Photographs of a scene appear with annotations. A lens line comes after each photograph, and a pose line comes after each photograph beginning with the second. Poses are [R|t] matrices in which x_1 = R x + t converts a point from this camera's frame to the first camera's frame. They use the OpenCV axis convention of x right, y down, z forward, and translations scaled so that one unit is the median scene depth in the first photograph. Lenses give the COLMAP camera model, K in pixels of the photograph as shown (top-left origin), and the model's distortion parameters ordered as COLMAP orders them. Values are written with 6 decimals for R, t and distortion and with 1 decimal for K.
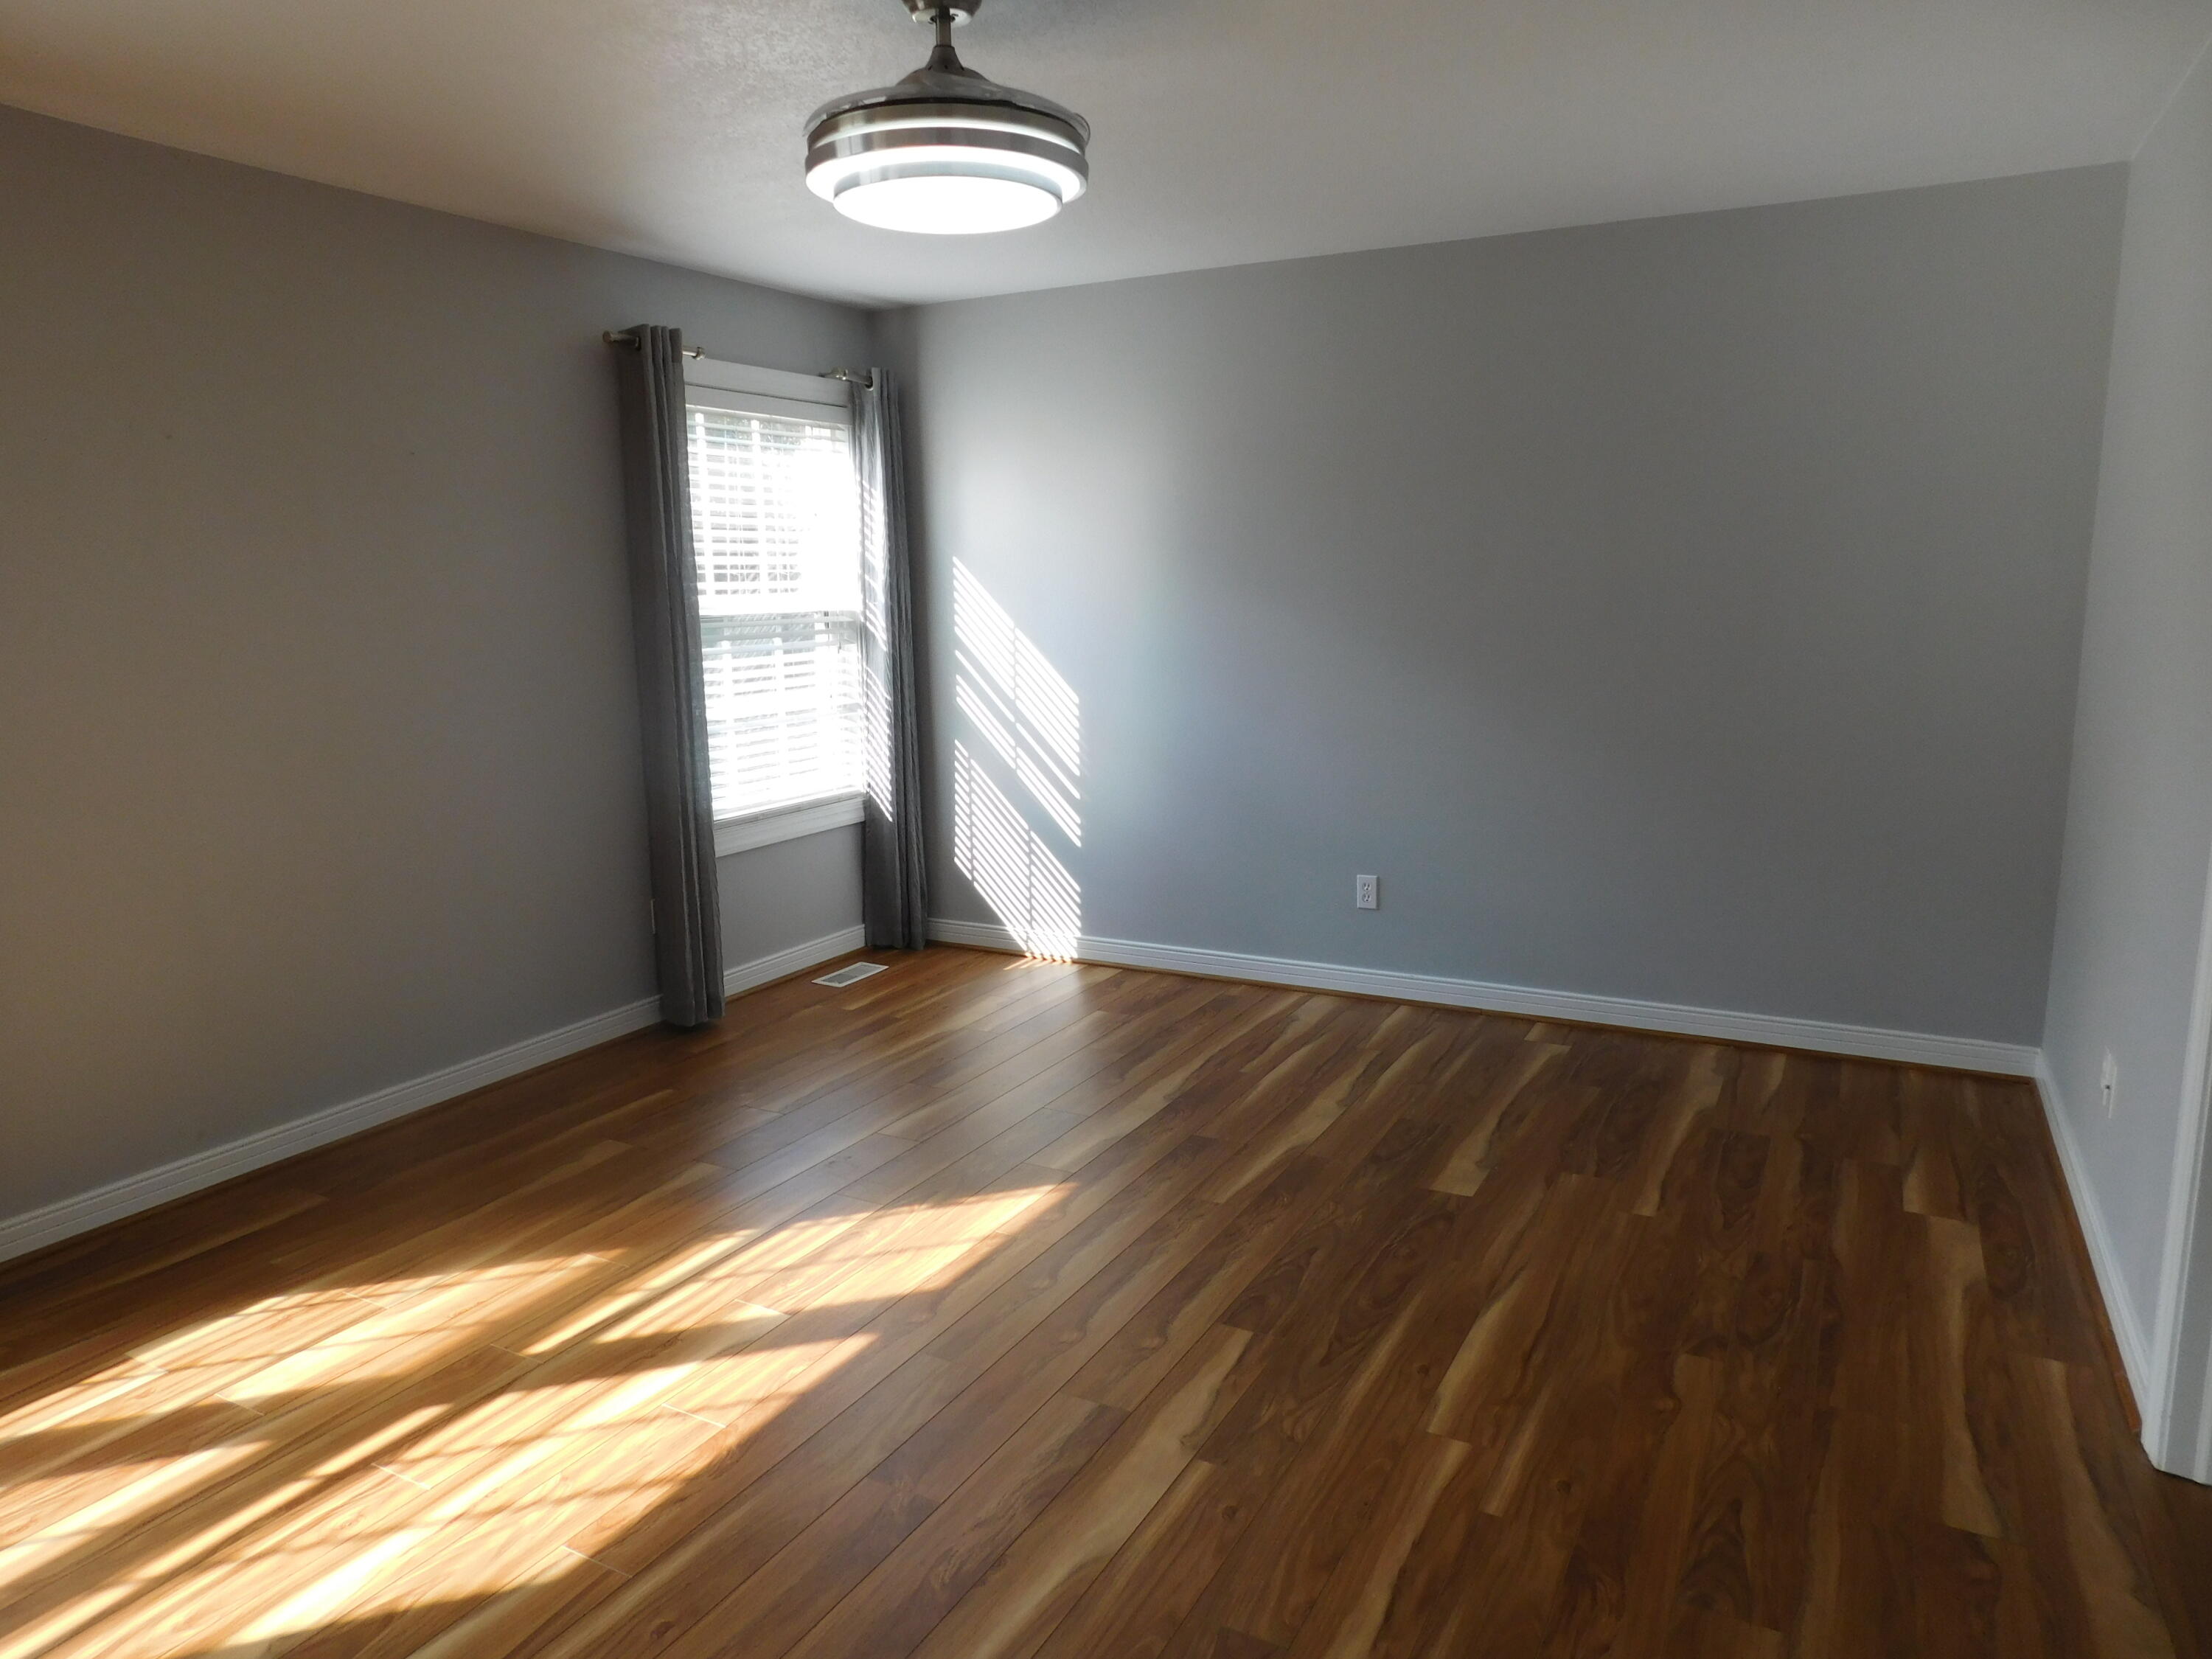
lens RADIAL K [[1448.0, 0, 1100.4], [0, 1448.0, 827.5], [0, 0, 1]] dist [-0.084422, 0.063387]
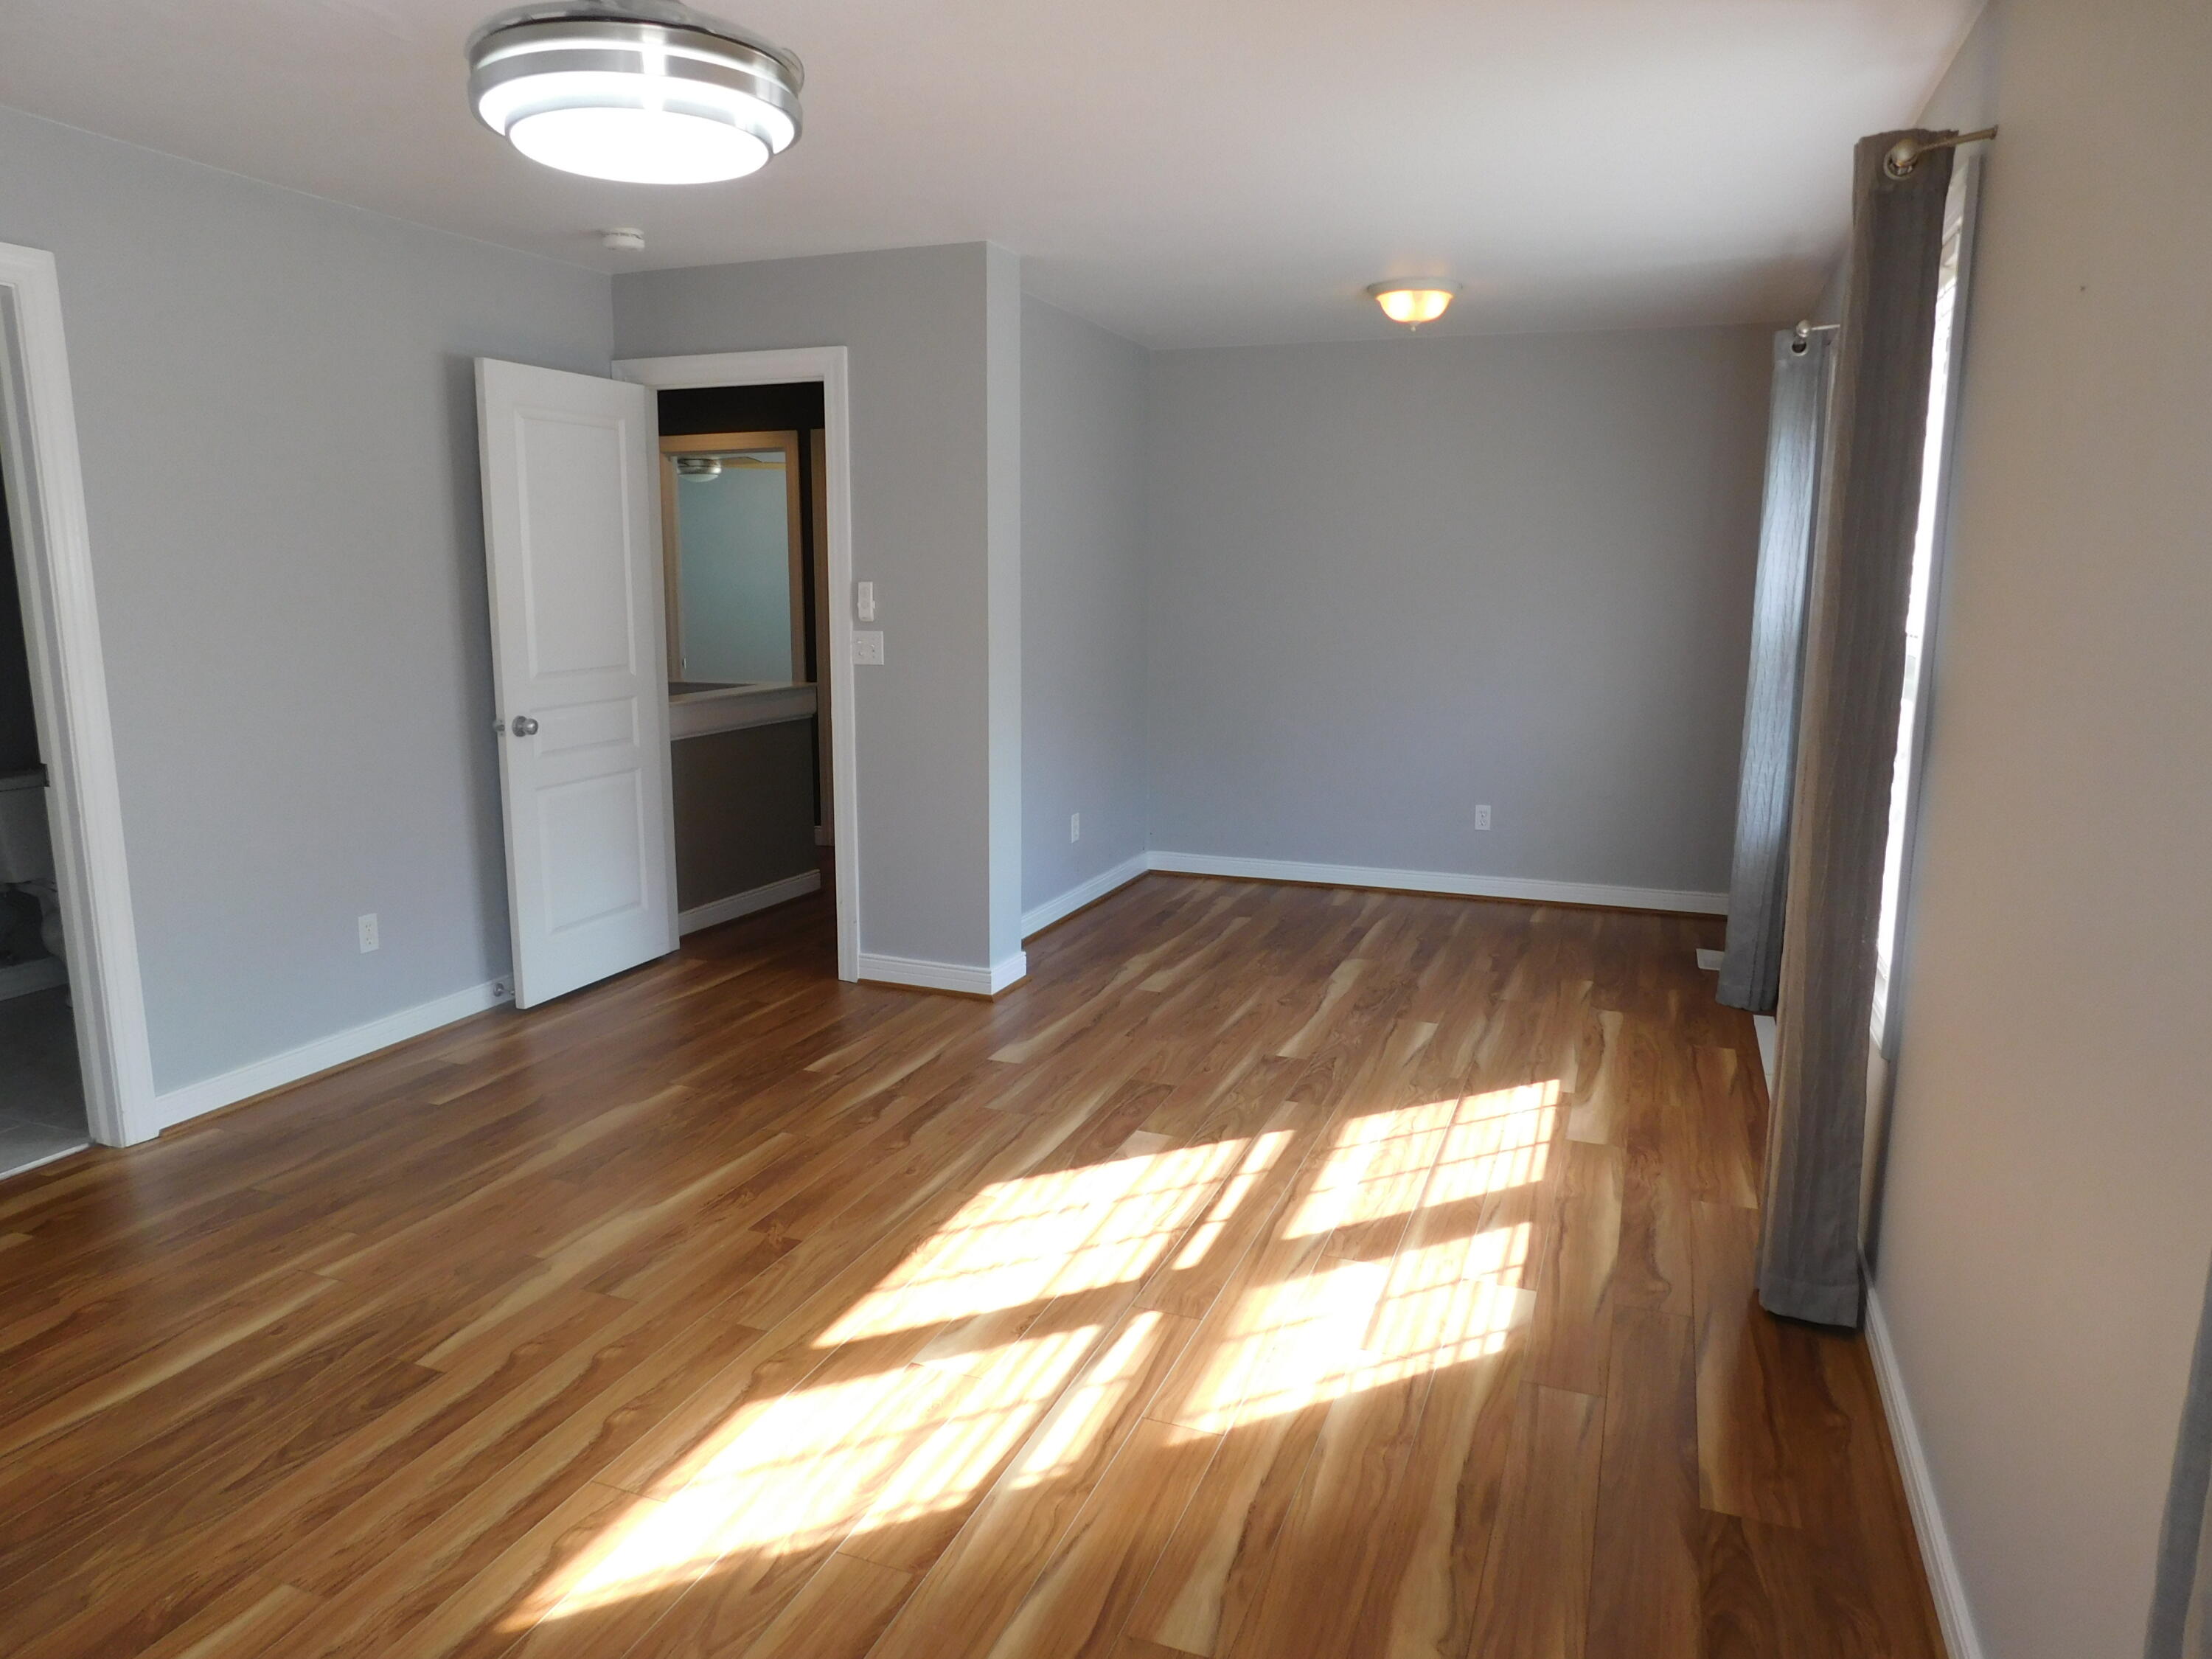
lens RADIAL K [[1448.0, 0, 1100.4], [0, 1448.0, 827.5], [0, 0, 1]] dist [-0.084422, 0.063387]
pose [[-0.991983, 0.024755, -0.123925, -0.241345], [-0.018987, 0.940302, 0.339811, -0.314827], [0.124939, 0.339440, -0.932293, 1.834575]]
